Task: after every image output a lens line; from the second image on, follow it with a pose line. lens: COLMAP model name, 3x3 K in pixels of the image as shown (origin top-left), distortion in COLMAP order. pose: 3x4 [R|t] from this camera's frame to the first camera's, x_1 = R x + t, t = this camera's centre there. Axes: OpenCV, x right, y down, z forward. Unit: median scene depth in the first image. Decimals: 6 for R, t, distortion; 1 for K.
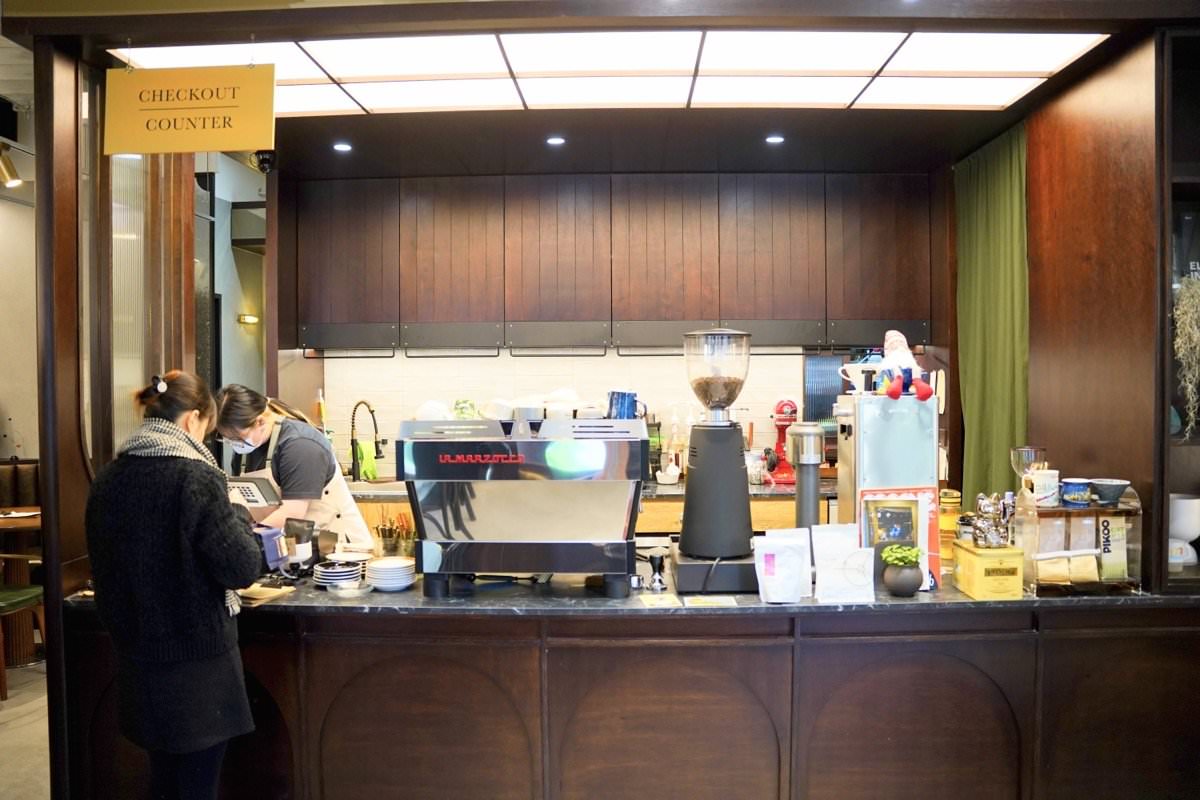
lens RADIAL K [[963.0, 0, 600.0], [0, 963.0, 400.0], [0, 0, 1]] dist [-0.206003, 0.184793]
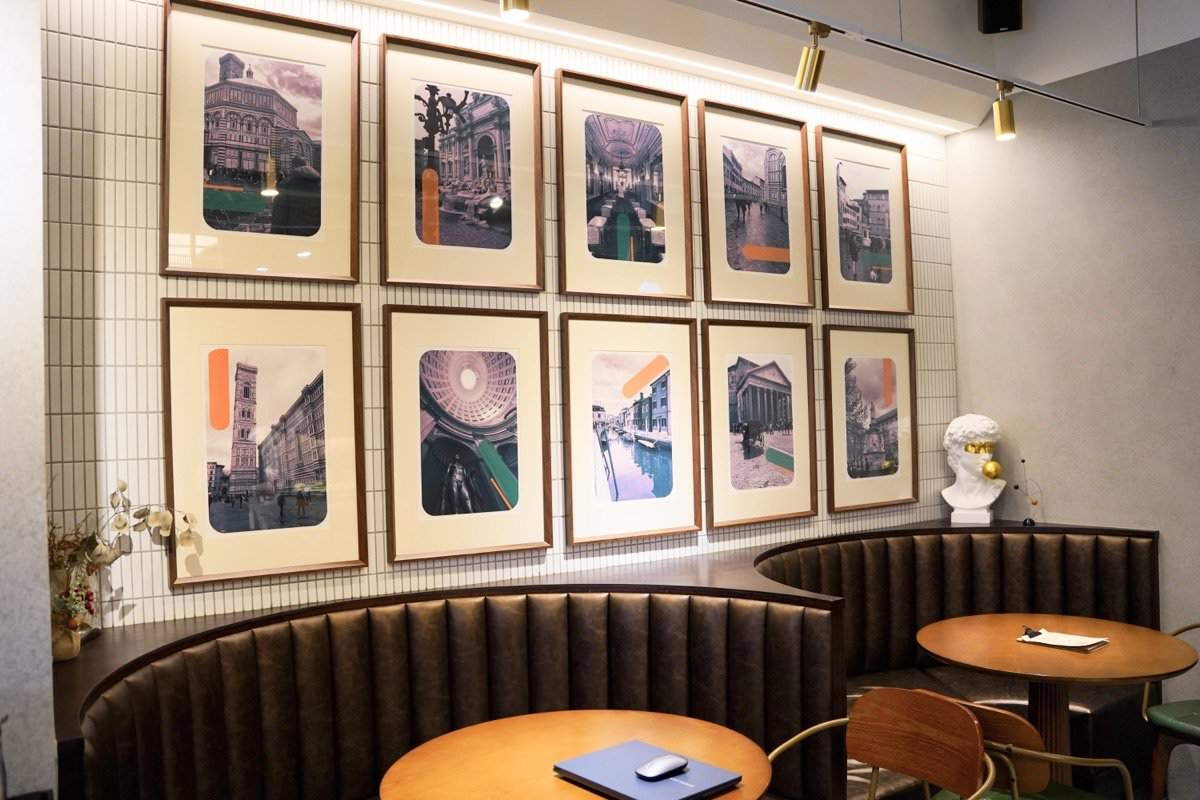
lens RADIAL K [[986.6, 0, 600.0], [0, 986.6, 400.0], [0, 0, 1]] dist [-0.198326, 0.194294]
pose [[0.590851, -0.020160, -0.806529, -0.611914], [-0.001452, 0.999660, -0.026051, -0.007303], [0.806779, 0.016563, 0.590621, 0.795060]]
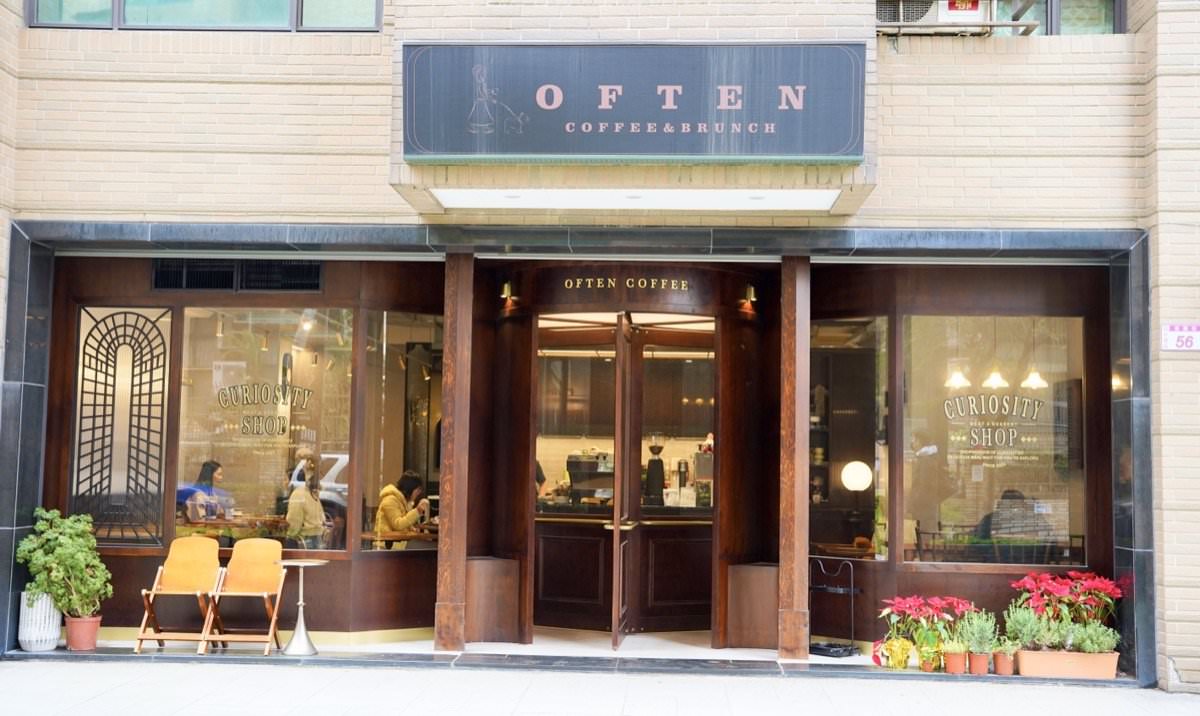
lens RADIAL K [[1386.8, 0, 600.7], [0, 1386.8, 343.5], [0, 0, 1]] dist [-0.103642, 0.466167]
pose [[0.999583, 0.021860, -0.018860, 0.008557], [-0.023909, 0.992925, -0.116314, 0.207492], [0.016184, 0.116716, 0.993033, -4.247692]]
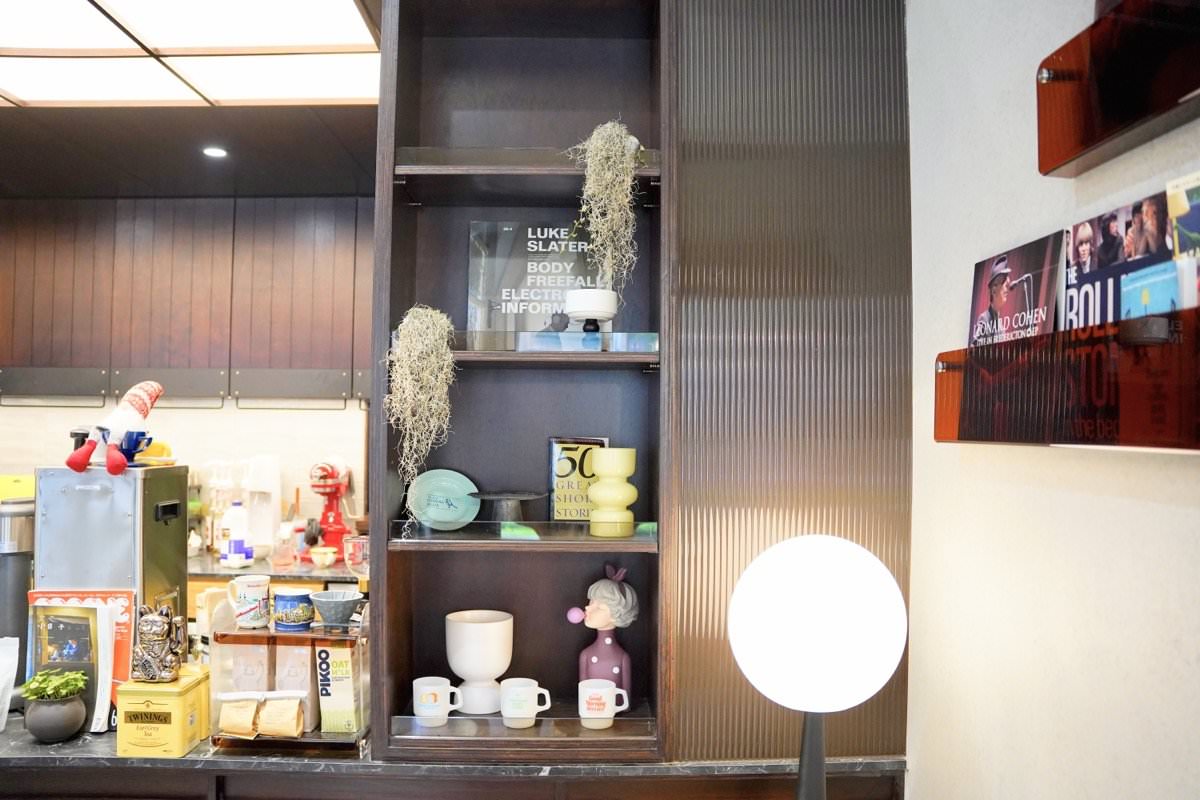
lens RADIAL K [[963.0, 0, 600.0], [0, 963.0, 400.0], [0, 0, 1]] dist [-0.206003, 0.184793]
pose [[0.998665, 0.016205, 0.049038, 0.693528], [-0.013599, 0.998501, -0.053012, -0.025180], [-0.049823, 0.052274, 0.997389, 0.248025]]
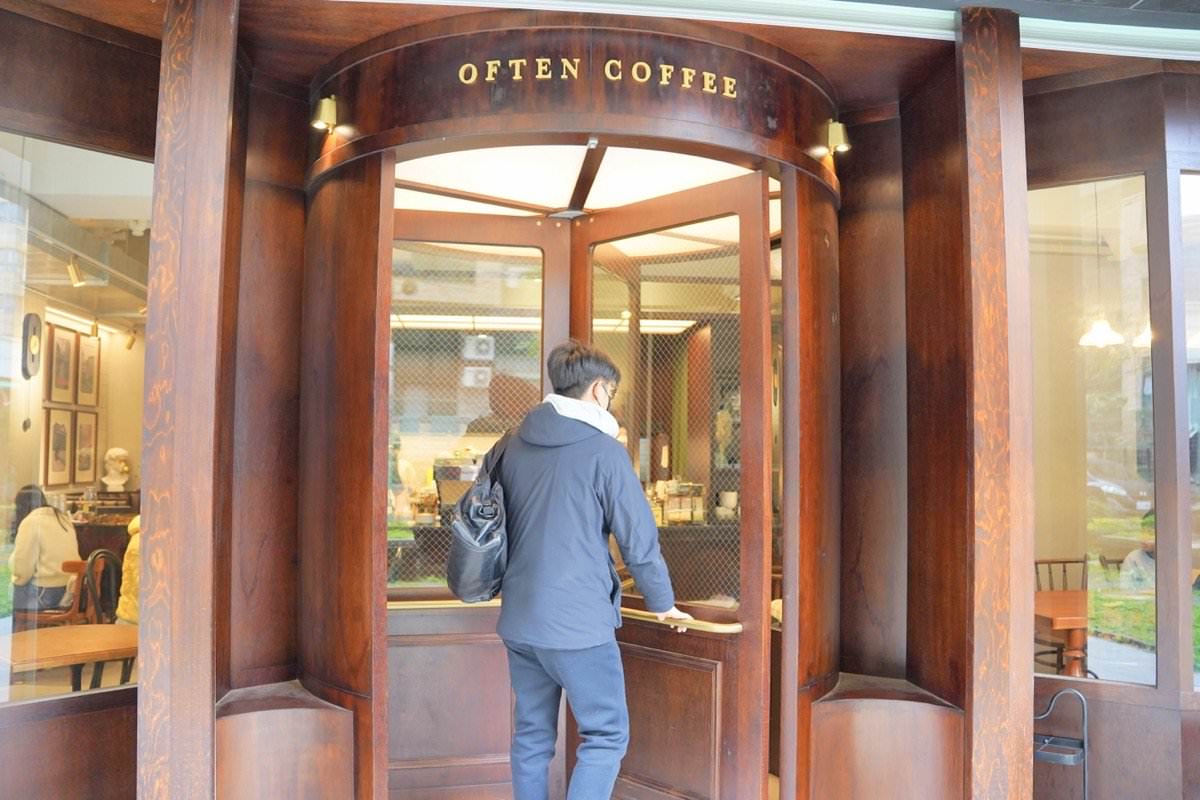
lens RADIAL K [[963.0, 0, 600.0], [0, 963.0, 400.0], [0, 0, 1]] dist [-0.206003, 0.184793]
pose [[0.988620, 0.022240, 0.148779, -0.148362], [-0.009100, 0.996041, -0.088425, 0.089993], [-0.150157, 0.086065, 0.984909, -1.702874]]
